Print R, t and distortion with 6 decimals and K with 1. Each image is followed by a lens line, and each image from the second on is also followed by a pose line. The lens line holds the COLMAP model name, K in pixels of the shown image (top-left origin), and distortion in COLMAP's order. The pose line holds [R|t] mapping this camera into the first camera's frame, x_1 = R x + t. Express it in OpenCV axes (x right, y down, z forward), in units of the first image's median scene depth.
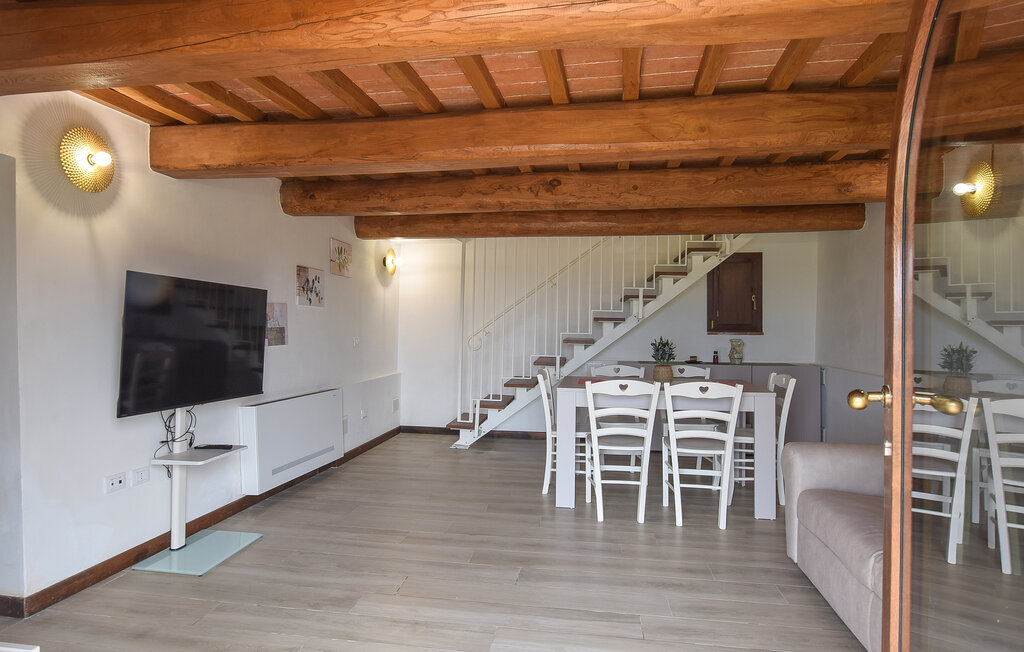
lens RADIAL K [[605.5, 0, 510.9], [0, 605.5, 324.2], [0, 0, 1]] dist [0.000941, 0.000165]
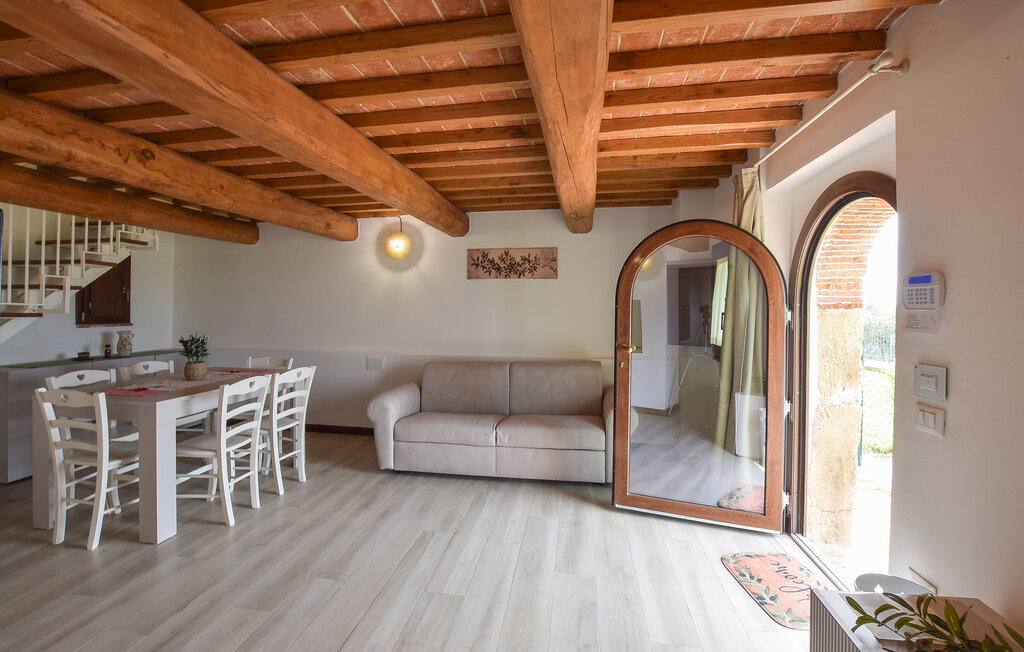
lens RADIAL K [[463.4, 0, 512.0], [0, 463.4, 301.1], [0, 0, 1]] dist [-0.010462, 0.000603]
pose [[-0.004422, 0.004435, 0.999980, -0.542093], [-0.002063, 0.999988, -0.004444, -0.031523], [-0.999988, -0.002082, -0.004413, 0.498351]]
